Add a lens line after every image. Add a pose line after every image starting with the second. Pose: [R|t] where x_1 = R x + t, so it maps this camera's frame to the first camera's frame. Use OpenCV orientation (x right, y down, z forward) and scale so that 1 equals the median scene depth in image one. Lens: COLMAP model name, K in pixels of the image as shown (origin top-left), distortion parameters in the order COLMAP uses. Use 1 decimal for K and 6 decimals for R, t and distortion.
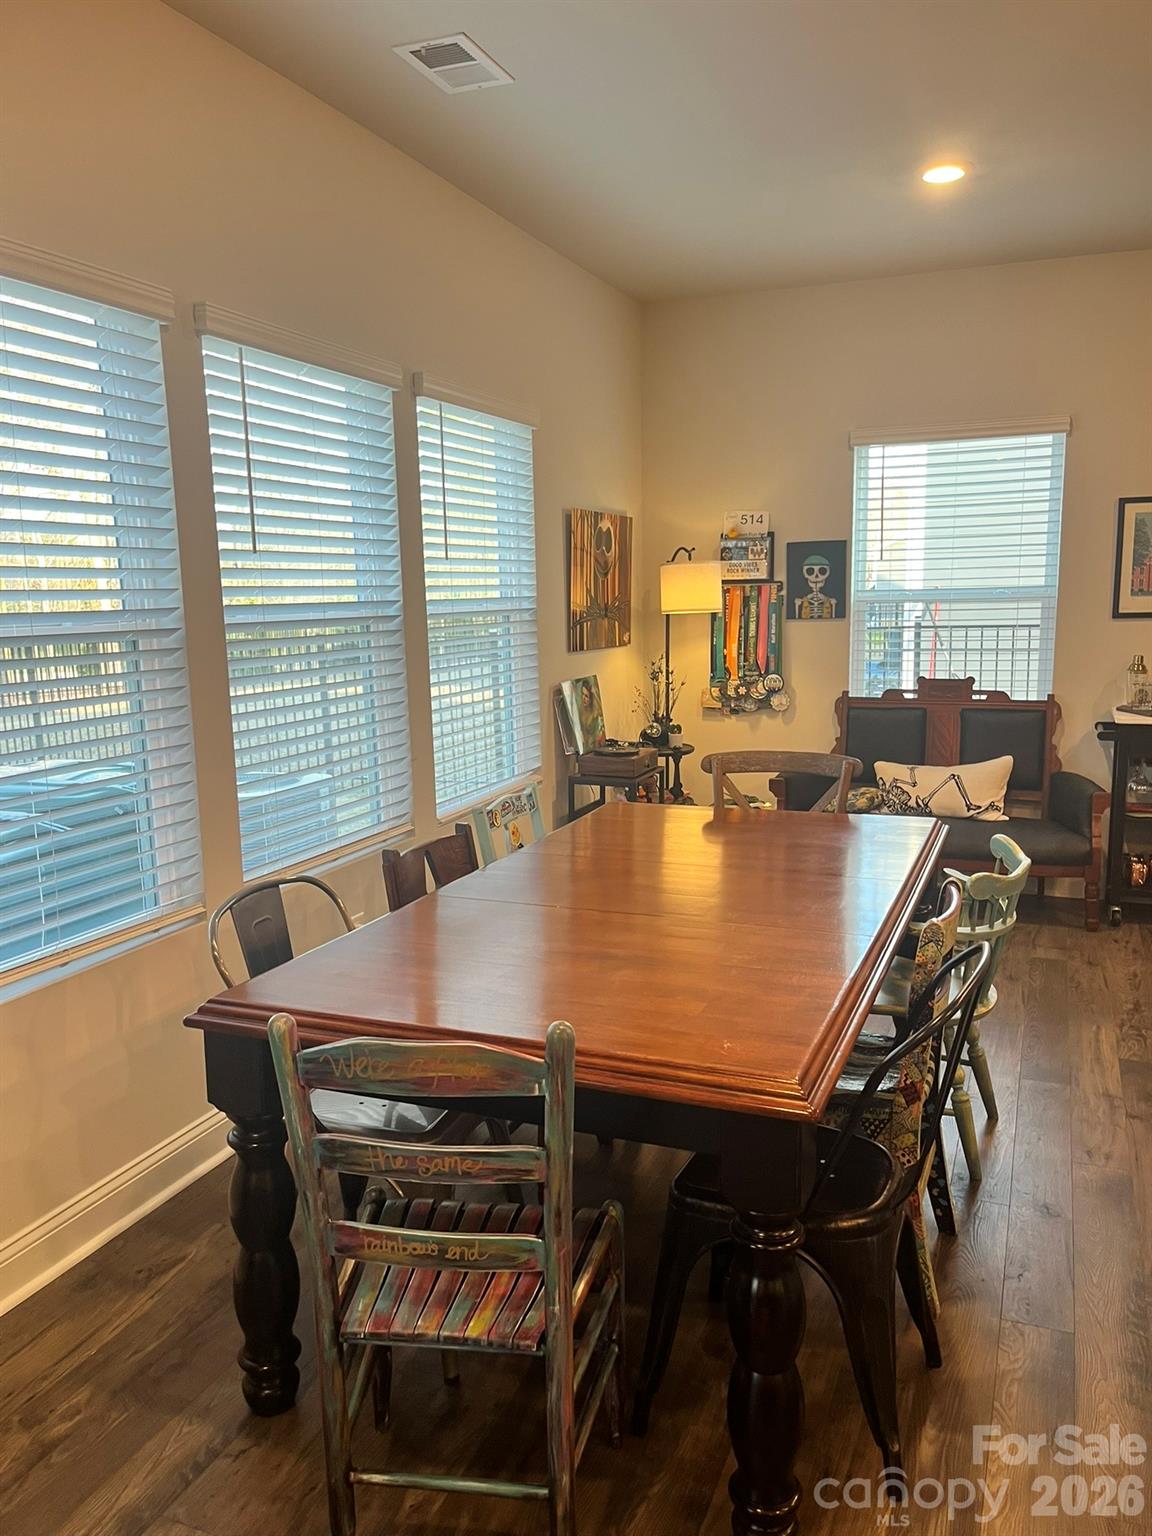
lens RADIAL K [[1158.4, 0, 584.2], [0, 1158.4, 796.8], [0, 0, 1]] dist [0.051832, -0.074483]
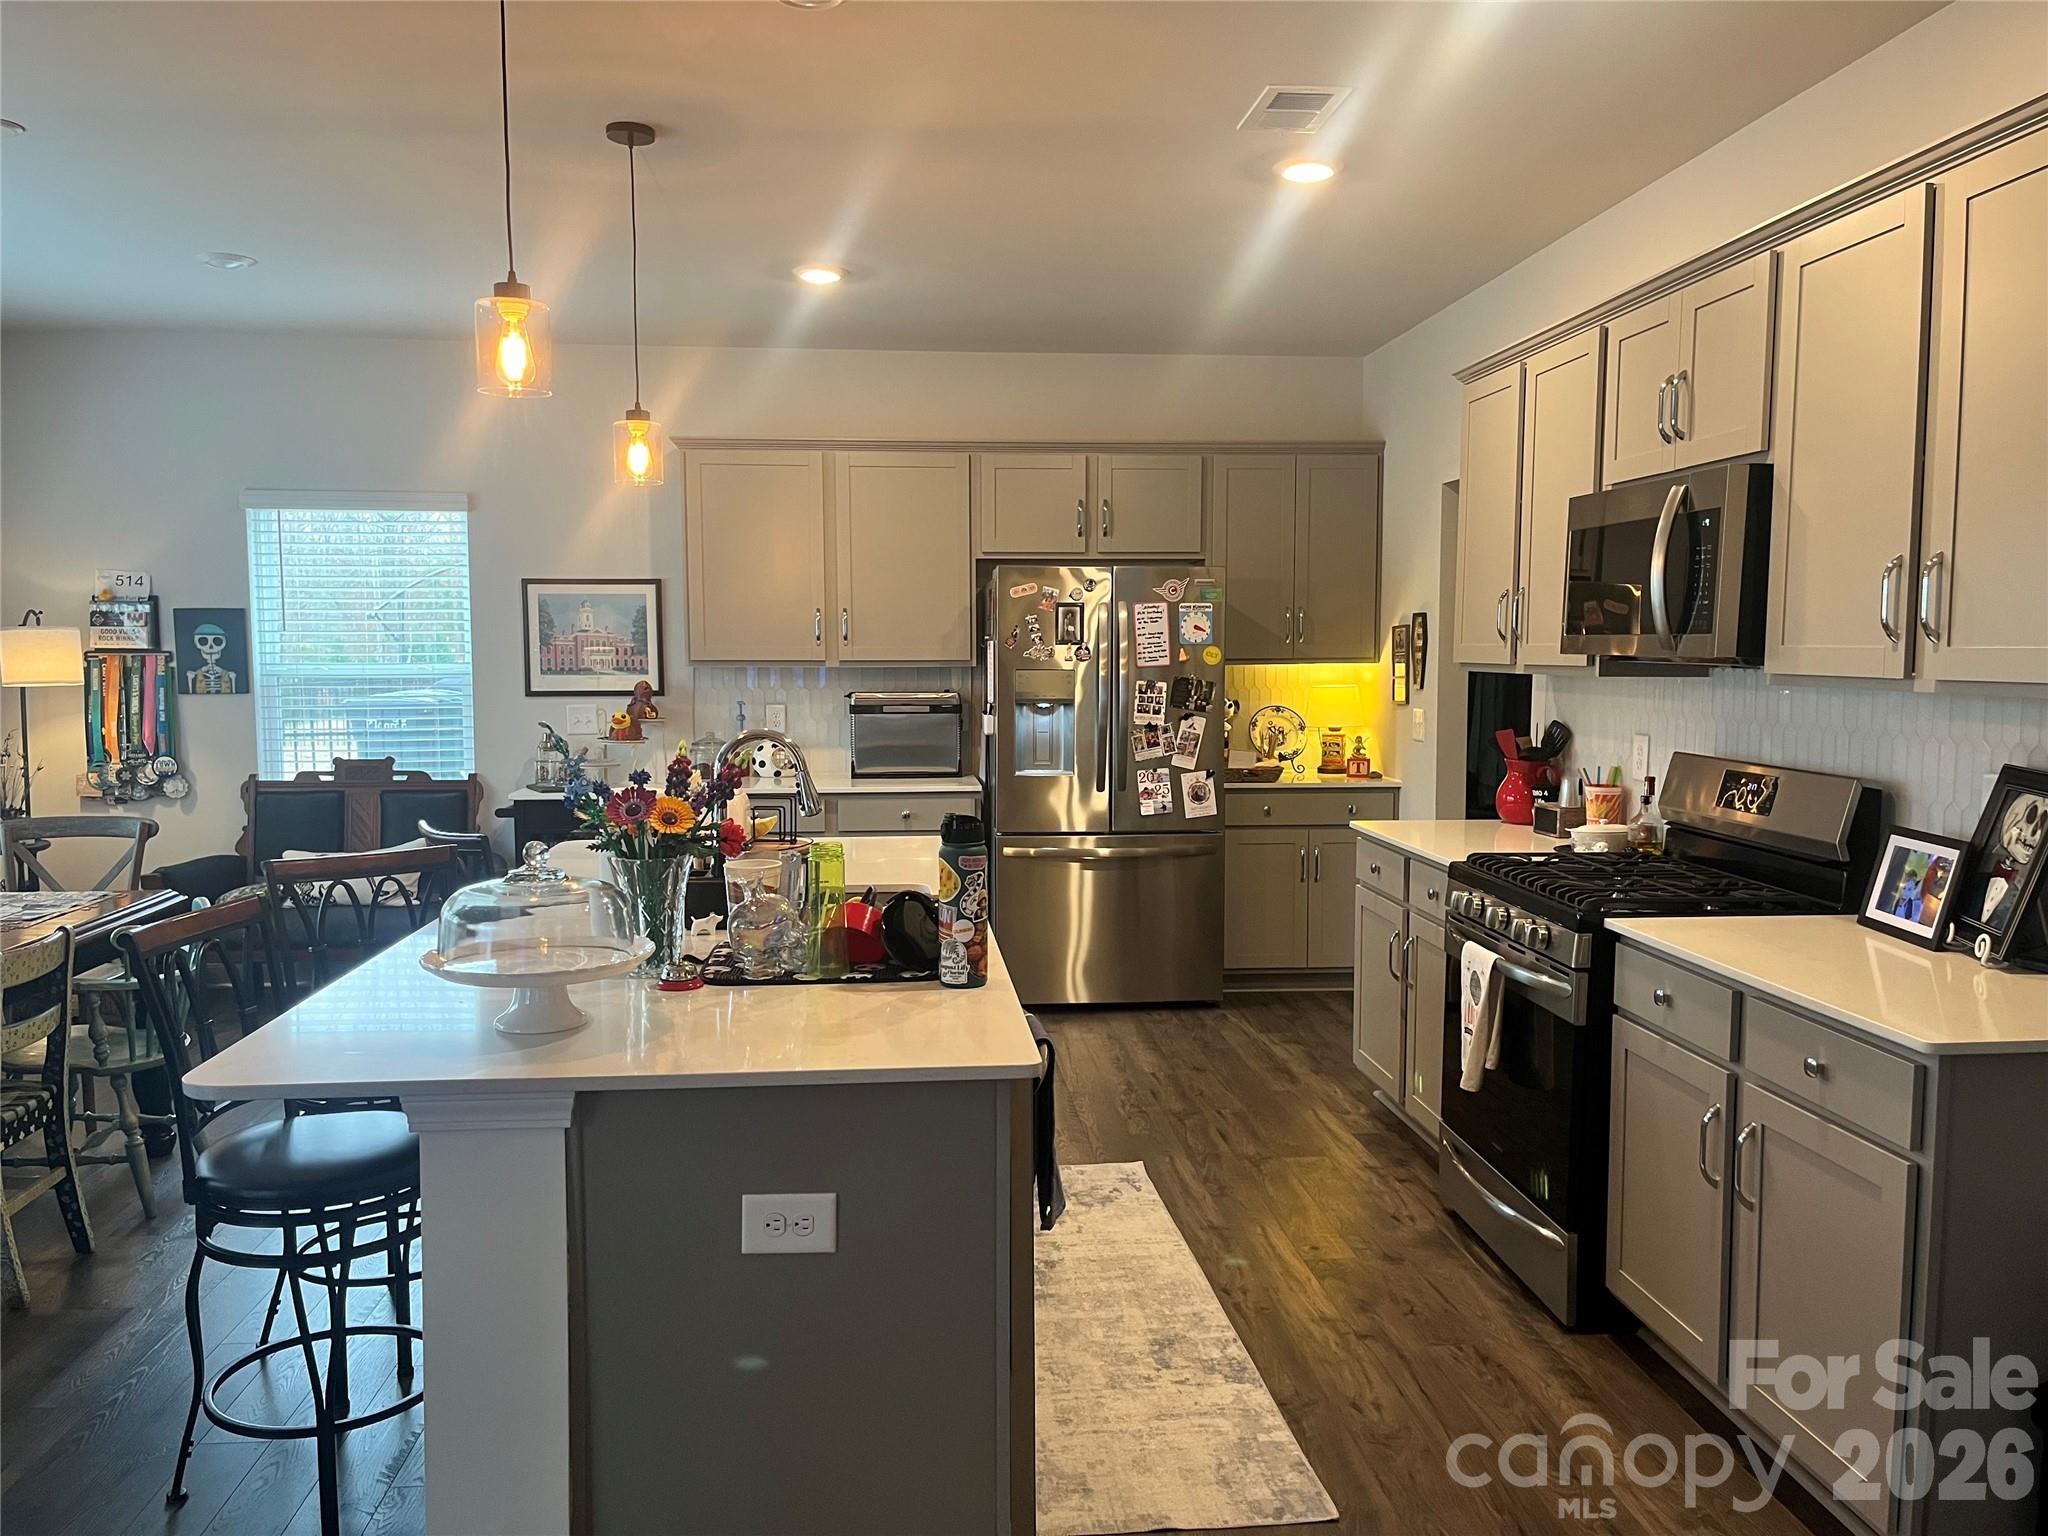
lens RADIAL K [[1544.5, 0, 1040.5], [0, 1544.5, 776.2], [0, 0, 1]] dist [0.051832, -0.074483]
pose [[0.886024, -0.017597, 0.463305, 0.208165], [0.063160, 0.994545, -0.083013, 0.048427], [-0.459317, 0.102814, 0.882302, -0.337235]]
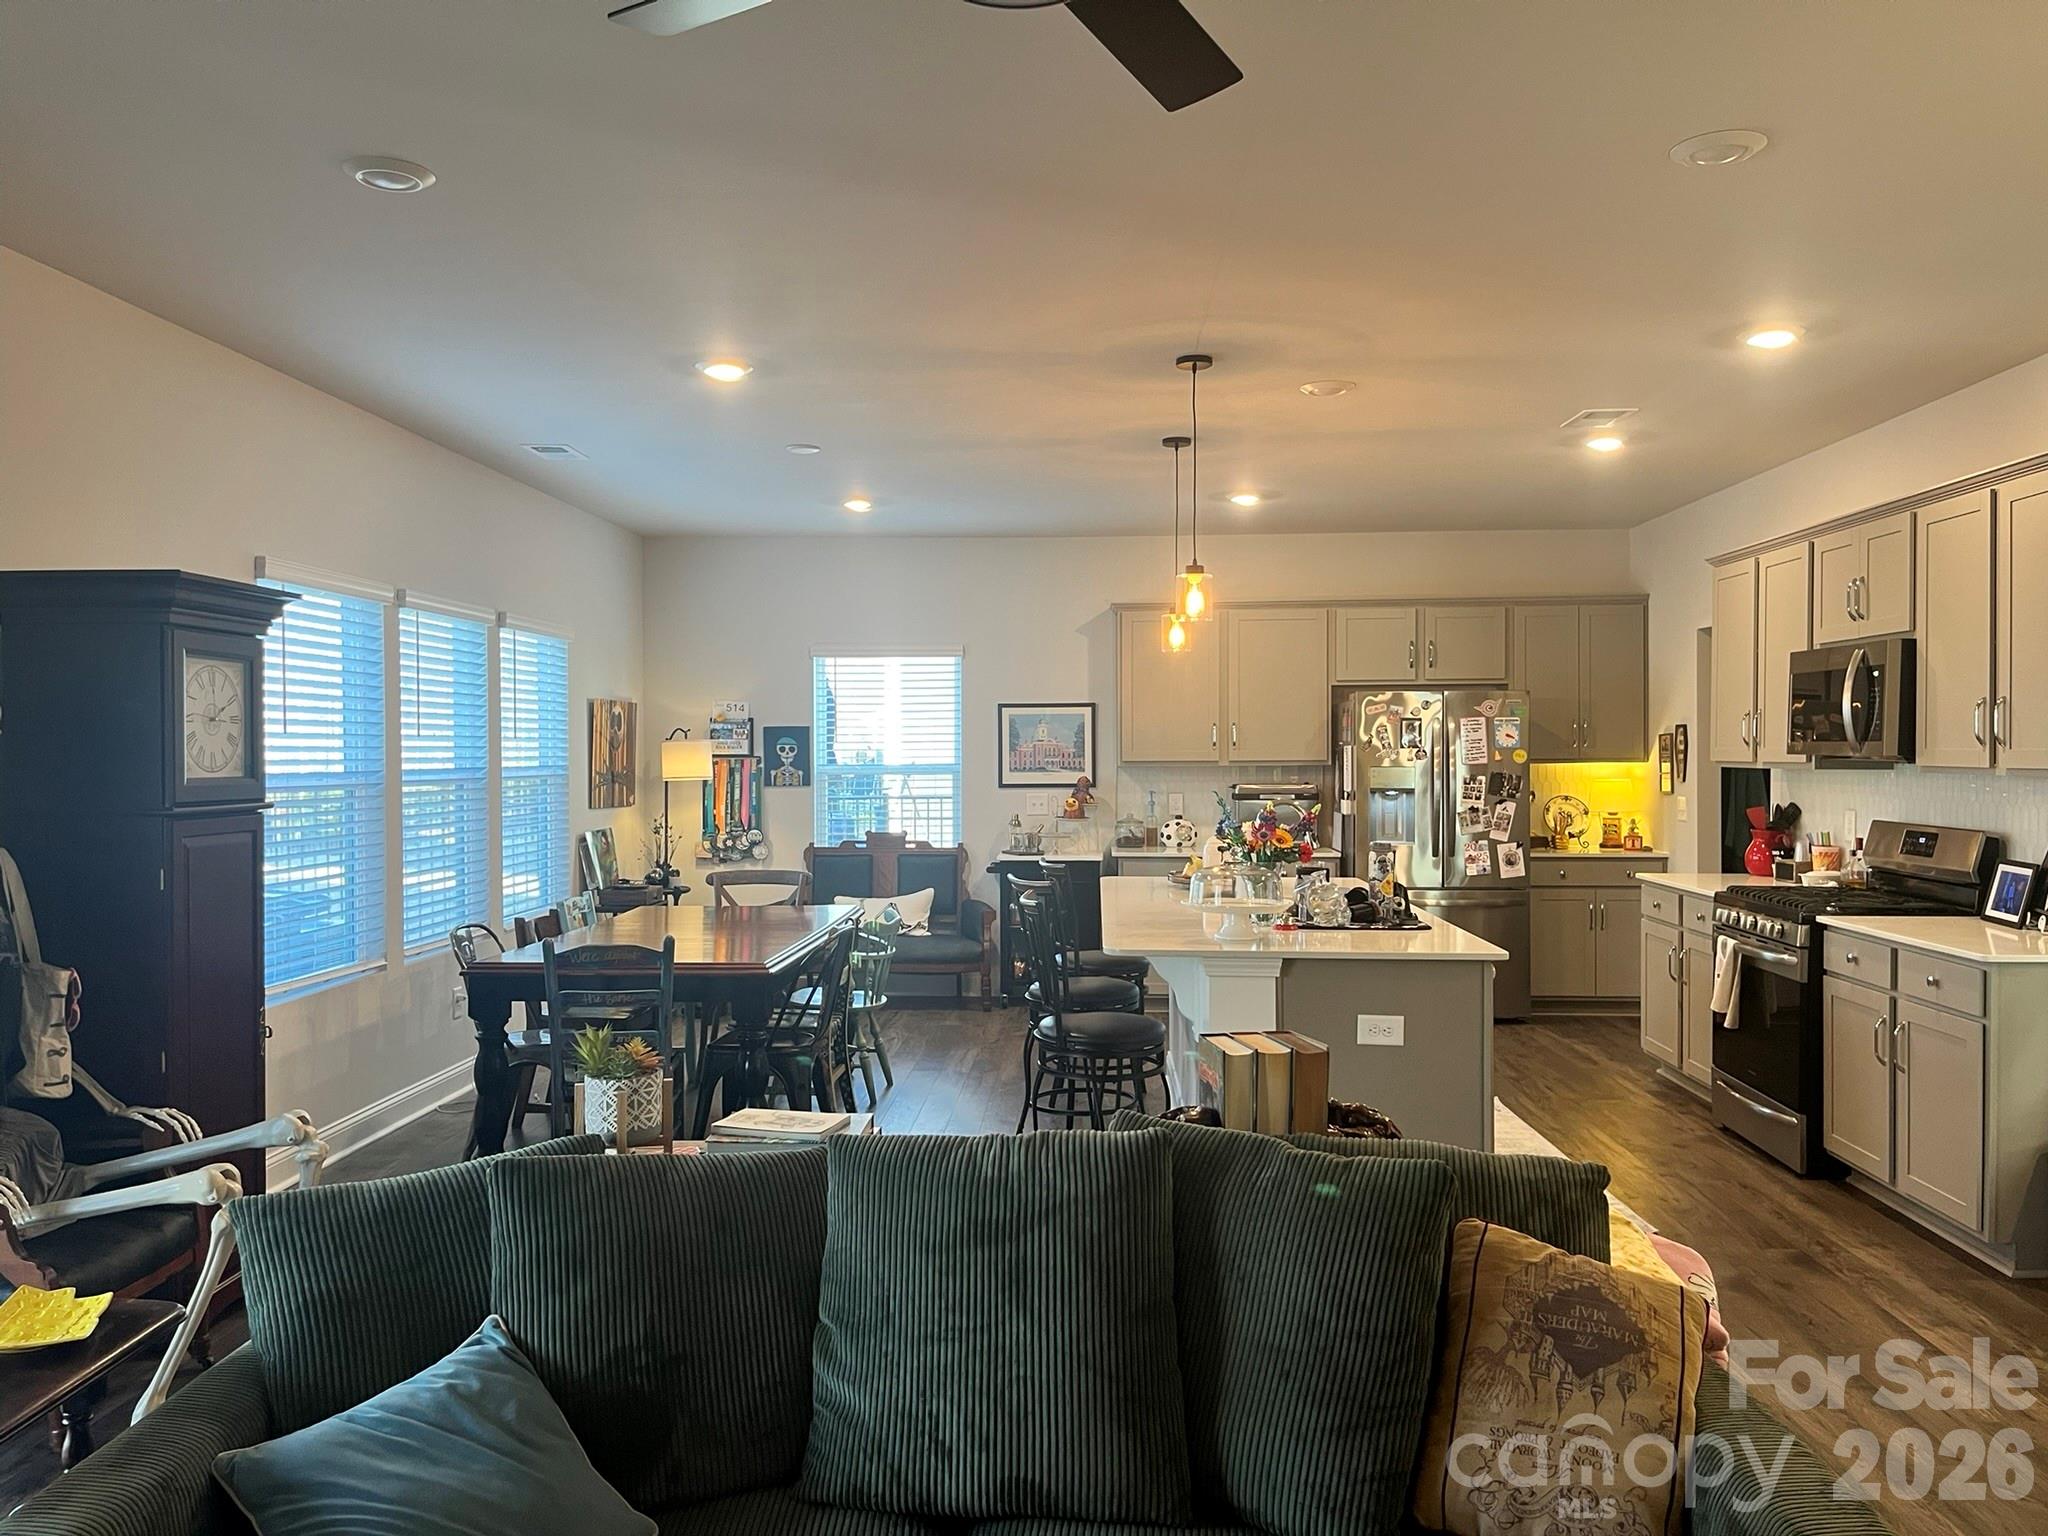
lens RADIAL K [[1544.5, 0, 1023.6], [0, 1544.5, 765.1], [0, 0, 1]] dist [0.051832, -0.074483]
pose [[0.945621, 0.015091, 0.324920, -0.106025], [0.040779, 0.985541, -0.164454, 0.112858], [-0.322704, 0.168761, 0.931333, -0.662462]]
